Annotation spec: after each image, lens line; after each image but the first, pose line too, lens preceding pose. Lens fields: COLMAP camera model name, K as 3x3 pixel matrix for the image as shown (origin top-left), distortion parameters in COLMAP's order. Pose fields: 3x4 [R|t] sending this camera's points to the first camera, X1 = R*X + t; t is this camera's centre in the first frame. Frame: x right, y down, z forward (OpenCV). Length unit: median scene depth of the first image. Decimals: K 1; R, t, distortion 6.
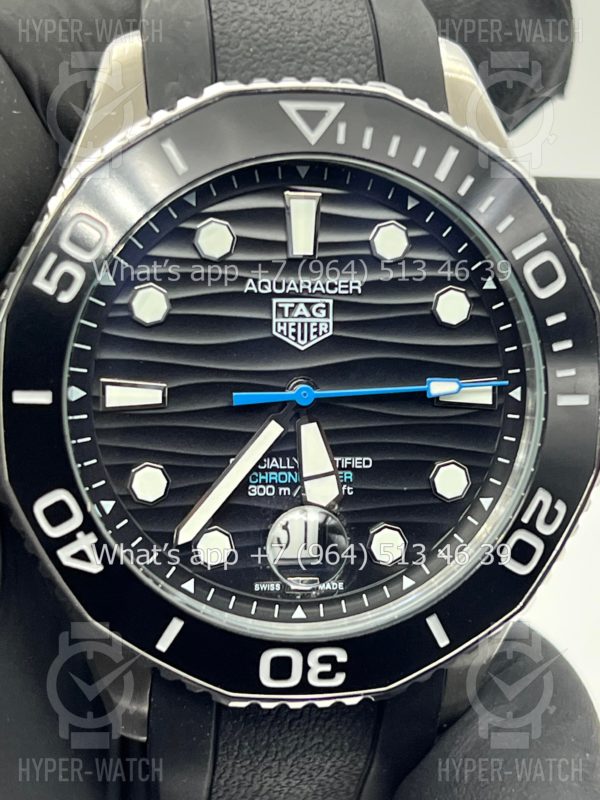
lens RADIAL K [[1799.7, 0, 287.1], [0, 1799.7, 401.7], [0, 0, 1]] dist [0.248861, 0.000000]
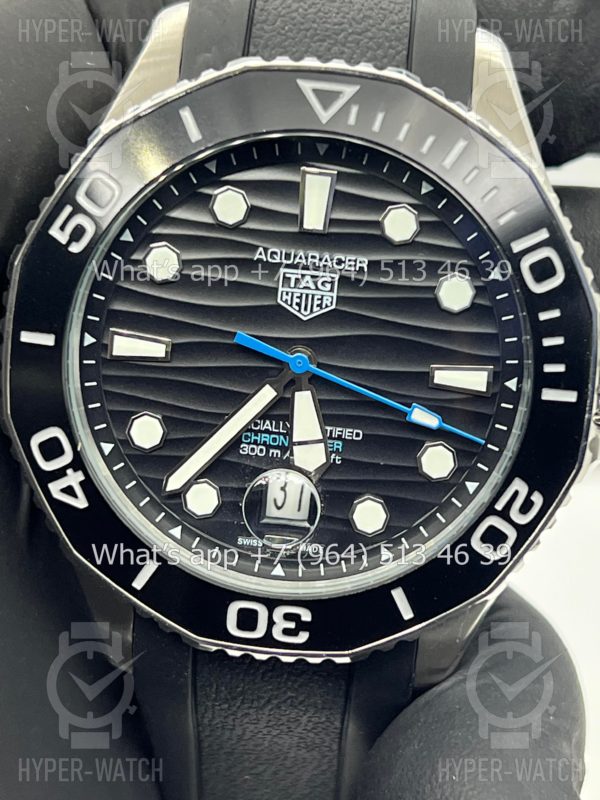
lens RADIAL K [[1799.7, 0, 299.4], [0, 1799.7, 398.1], [0, 0, 1]] dist [0.248861, 0.000000]
pose [[0.979745, 0.106767, -0.169414, 0.187130], [-0.103902, 0.994255, 0.025712, -0.010472], [0.171185, -0.007588, 0.985210, -0.026057]]
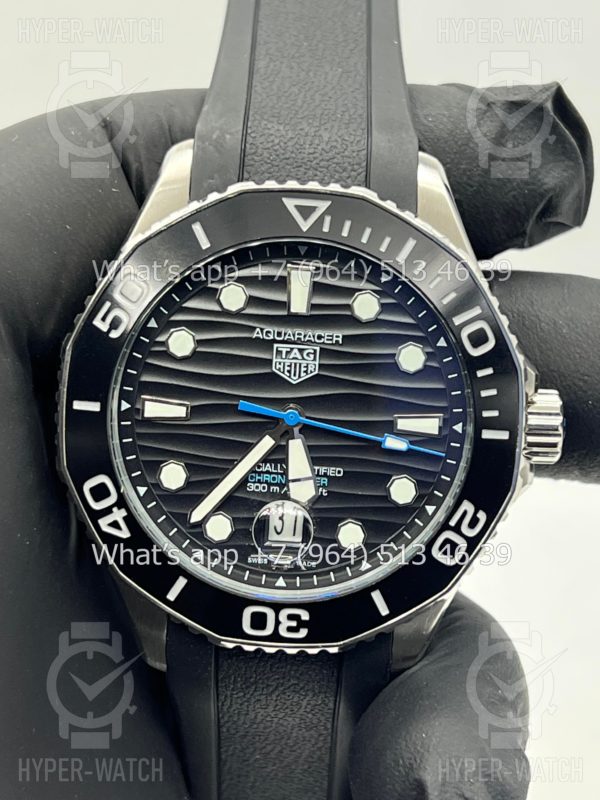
lens RADIAL K [[1799.7, 0, 299.1], [0, 1799.7, 402.7], [0, 0, 1]] dist [0.248861, 0.000000]
pose [[0.987596, 0.063243, -0.143718, 0.203896], [-0.065771, 0.997751, -0.012899, 0.002099], [0.142579, 0.022192, 0.989535, -0.311588]]
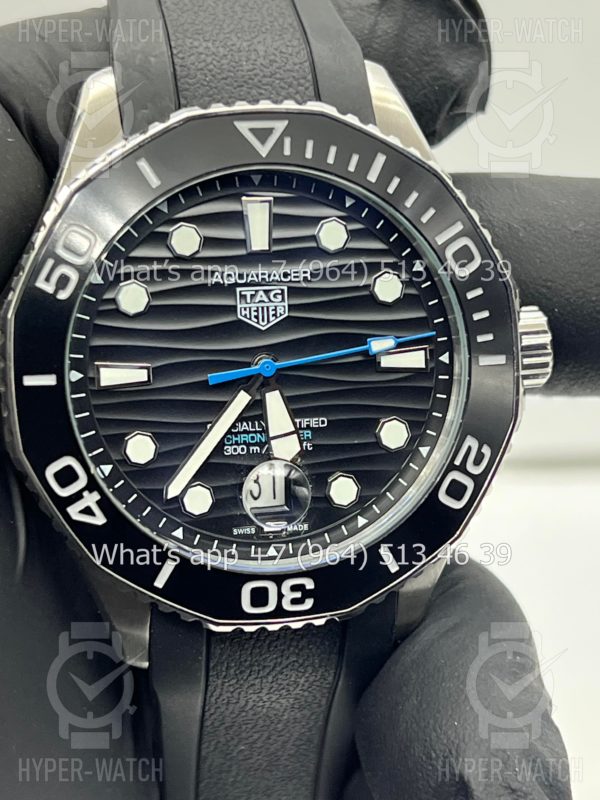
lens RADIAL K [[1799.7, 0, 280.8], [0, 1799.7, 403.9], [0, 0, 1]] dist [0.248861, 0.000000]
pose [[0.998367, -0.051331, 0.025056, -0.012418], [0.051234, 0.998676, 0.004507, 0.015212], [-0.025254, -0.003216, 0.999676, -0.186432]]
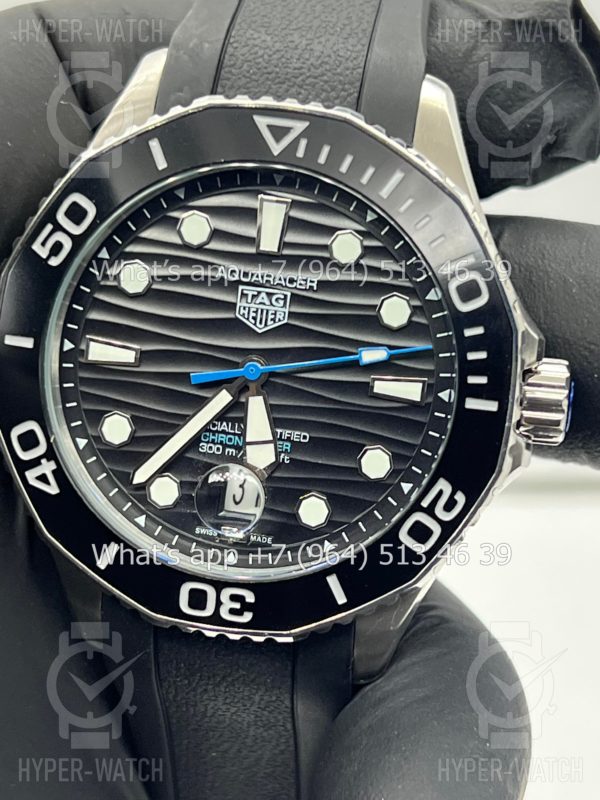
lens RADIAL K [[1799.7, 0, 306.7], [0, 1799.7, 424.4], [0, 0, 1]] dist [0.248861, 0.000000]
pose [[0.960511, 0.129880, -0.246068, 0.330957], [-0.132438, 0.991172, 0.006198, 0.018584], [0.244701, 0.026636, 0.969233, -0.113074]]
